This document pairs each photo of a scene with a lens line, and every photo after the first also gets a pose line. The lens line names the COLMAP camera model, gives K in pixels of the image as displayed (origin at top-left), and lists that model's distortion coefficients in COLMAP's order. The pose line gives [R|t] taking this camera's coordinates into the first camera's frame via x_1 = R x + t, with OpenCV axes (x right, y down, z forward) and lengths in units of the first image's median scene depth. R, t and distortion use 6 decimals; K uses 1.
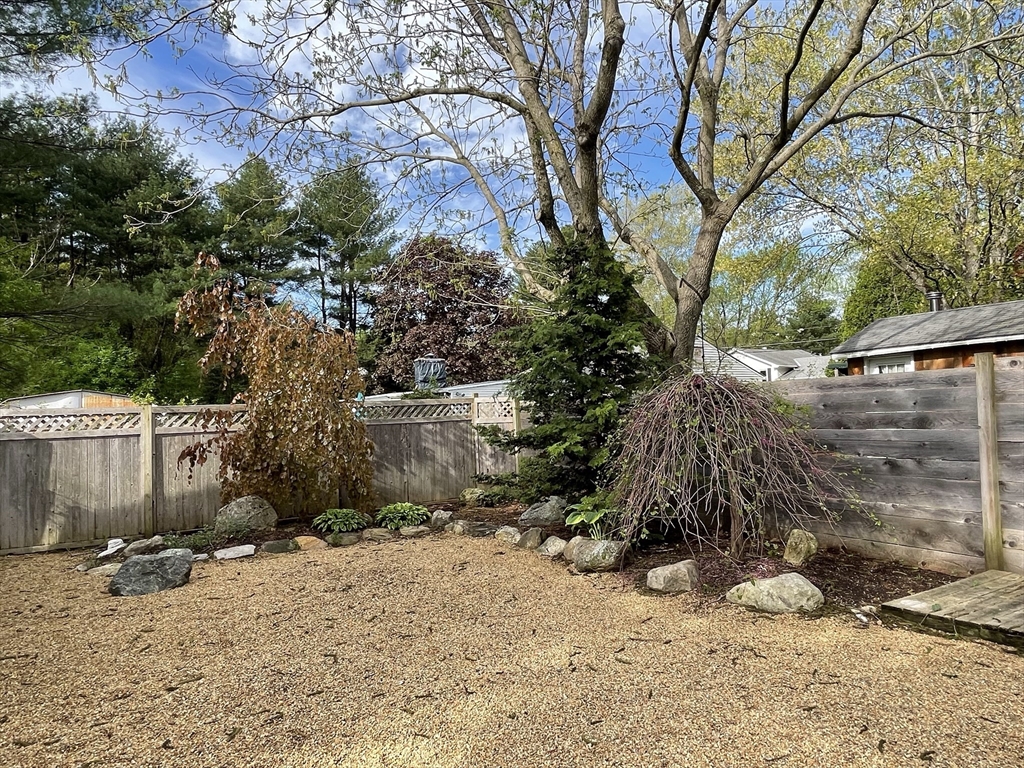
lens RADIAL K [[642.4, 0, 515.1], [0, 642.4, 386.5], [0, 0, 1]] dist [-0.004709, -0.001201]
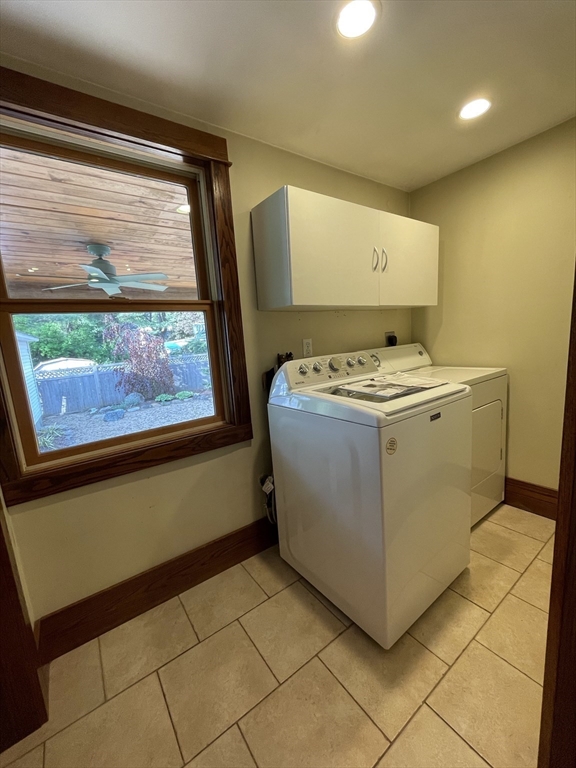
lens RADIAL K [[308.5, 0, 290.3], [0, 308.5, 384.2], [0, 0, 1]] dist [-0.007781, 0.001067]
pose [[0.990950, -0.059646, 0.120254, 0.176065], [0.035391, 0.980252, 0.194561, -0.141546], [-0.129484, -0.188544, 0.973491, -0.591792]]
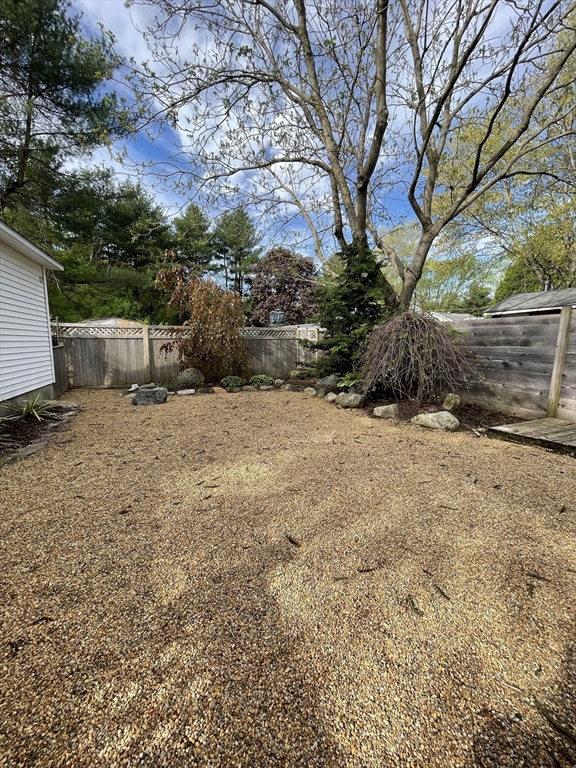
lens RADIAL K [[308.5, 0, 287.2], [0, 308.5, 387.6], [0, 0, 1]] dist [-0.007781, 0.001067]
pose [[0.994283, 0.053143, -0.092608, 0.007590], [-0.034796, 0.981263, 0.189505, 0.024930], [0.100944, -0.185199, 0.977503, -0.003201]]
